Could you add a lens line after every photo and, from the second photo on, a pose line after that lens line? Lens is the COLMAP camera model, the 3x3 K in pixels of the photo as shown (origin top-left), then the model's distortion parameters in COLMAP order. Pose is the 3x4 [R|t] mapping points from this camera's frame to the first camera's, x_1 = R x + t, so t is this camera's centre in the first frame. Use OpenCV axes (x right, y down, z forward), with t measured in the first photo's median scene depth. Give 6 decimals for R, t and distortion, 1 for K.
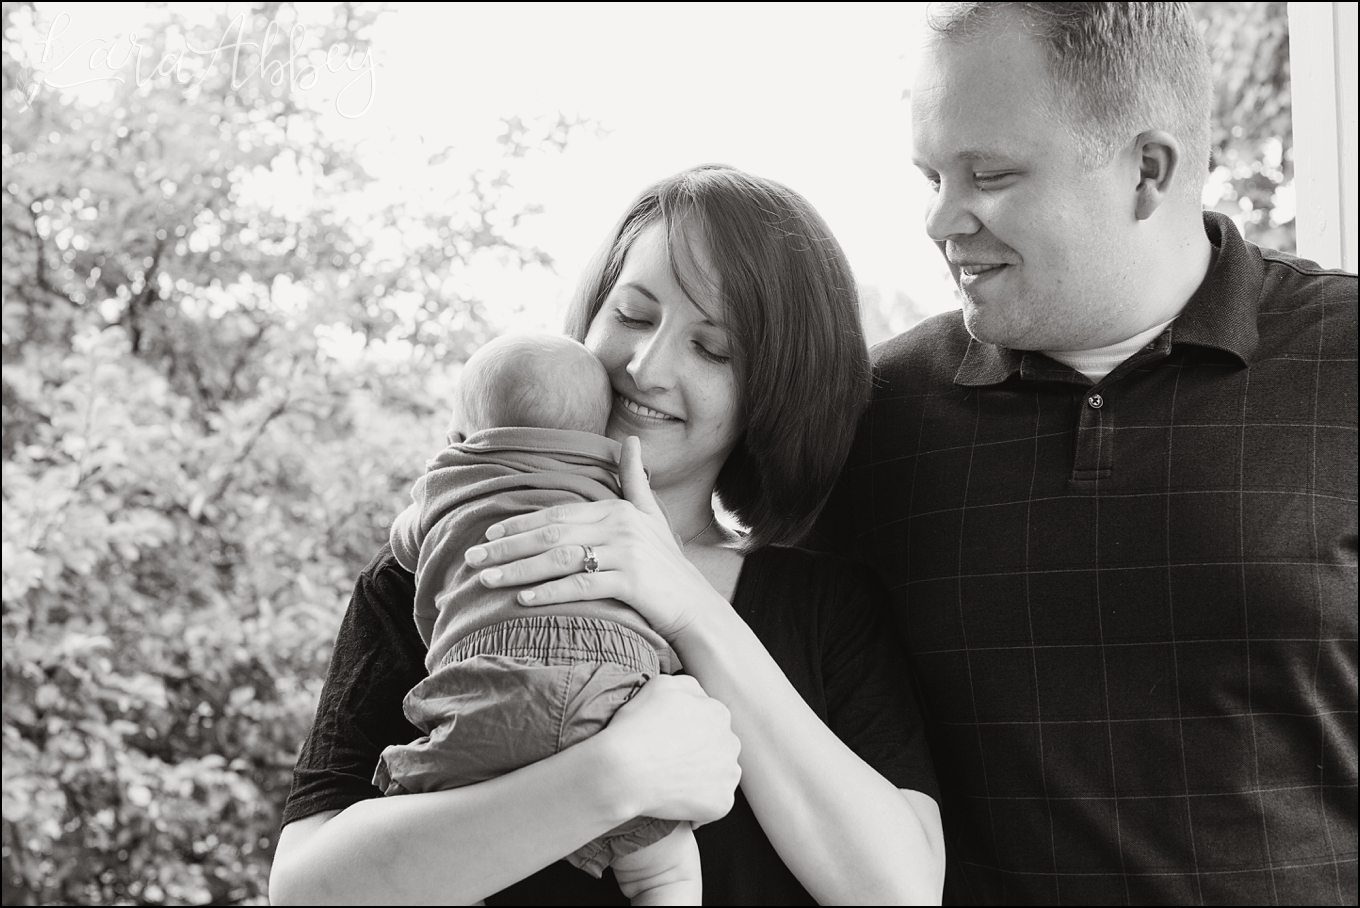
lens RADIAL K [[2026.8, 0, 680.0], [0, 2026.8, 454.0], [0, 0, 1]] dist [-0.098802, 0.054733]
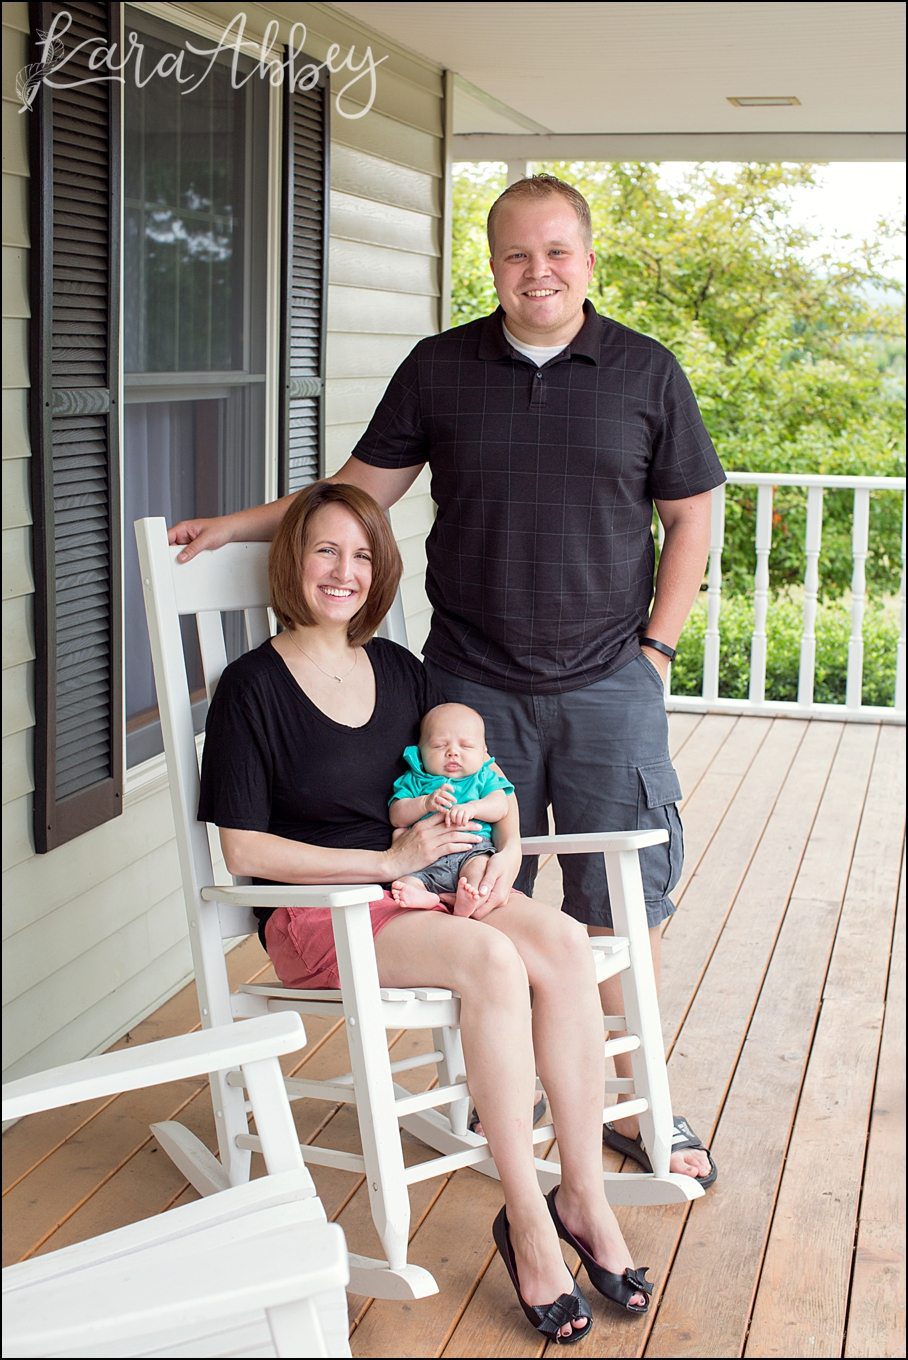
lens RADIAL K [[2026.8, 0, 454.0], [0, 2026.8, 680.0], [0, 0, 1]] dist [-0.098802, 0.054733]
pose [[0.939210, 0.096200, -0.329592, 0.281907], [-0.044848, 0.986095, 0.160017, -0.010923], [0.340403, -0.135507, 0.930464, -1.389346]]
